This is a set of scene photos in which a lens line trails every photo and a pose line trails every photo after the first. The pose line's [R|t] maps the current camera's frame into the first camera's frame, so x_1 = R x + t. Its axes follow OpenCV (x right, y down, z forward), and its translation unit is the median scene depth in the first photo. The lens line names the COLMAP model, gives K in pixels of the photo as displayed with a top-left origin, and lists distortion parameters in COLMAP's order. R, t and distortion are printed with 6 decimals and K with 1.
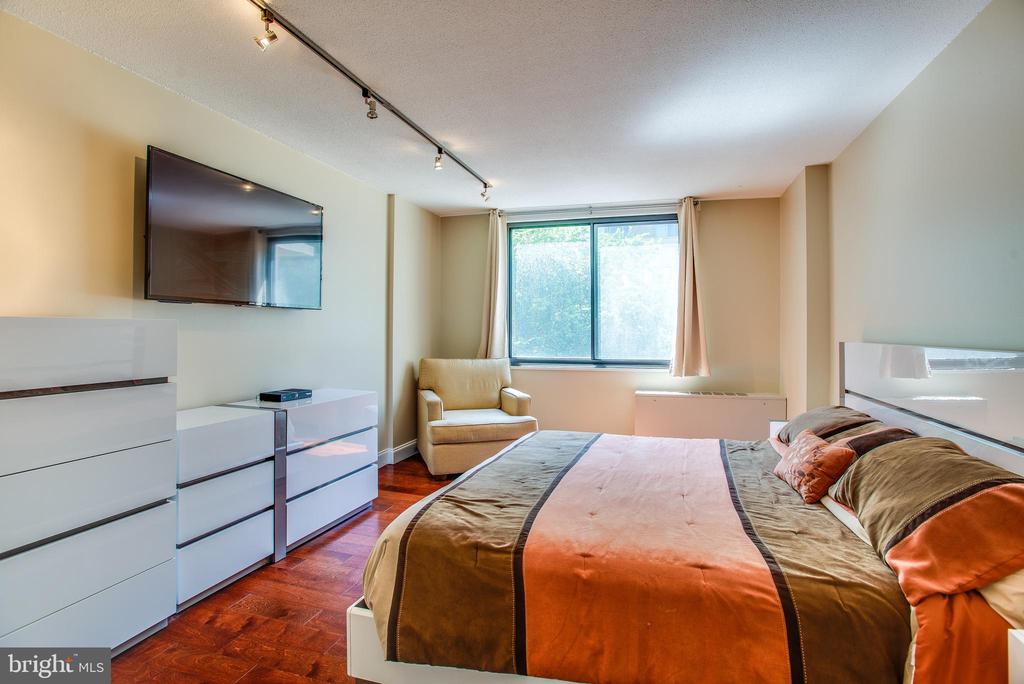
lens RADIAL K [[501.8, 0, 514.0], [0, 501.8, 327.8], [0, 0, 1]] dist [-0.052303, 0.022711]
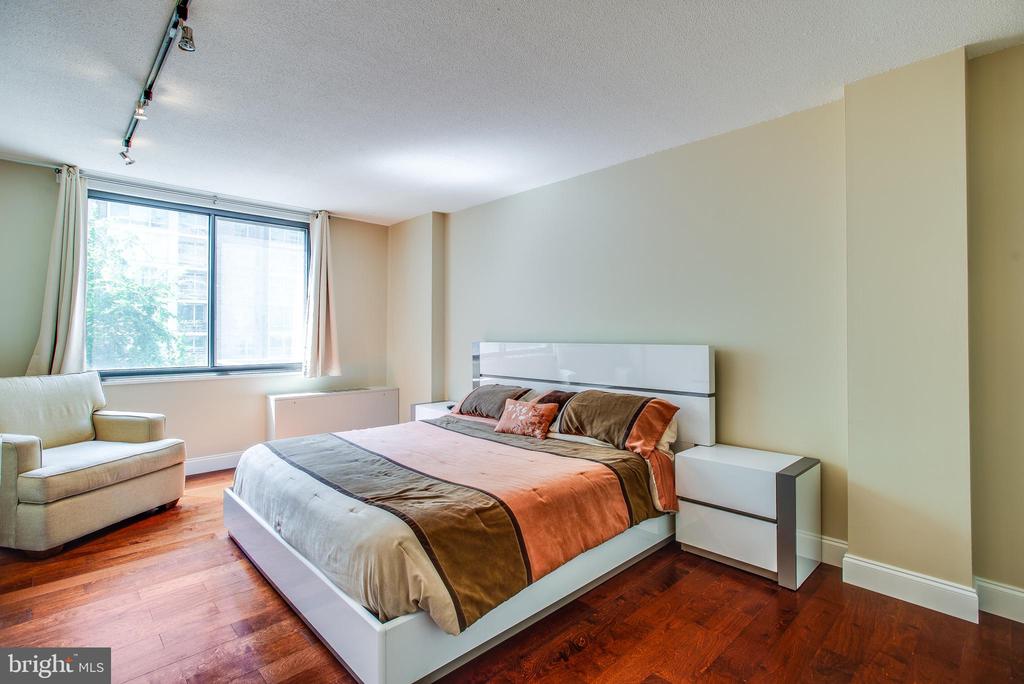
lens RADIAL K [[501.8, 0, 514.0], [0, 501.8, 327.8], [0, 0, 1]] dist [-0.052303, 0.022711]
pose [[0.489492, 0.010789, 0.871941, -0.486509], [-0.003419, 0.999940, -0.010454, 0.001611], [-0.872001, 0.002135, 0.489500, 0.144485]]
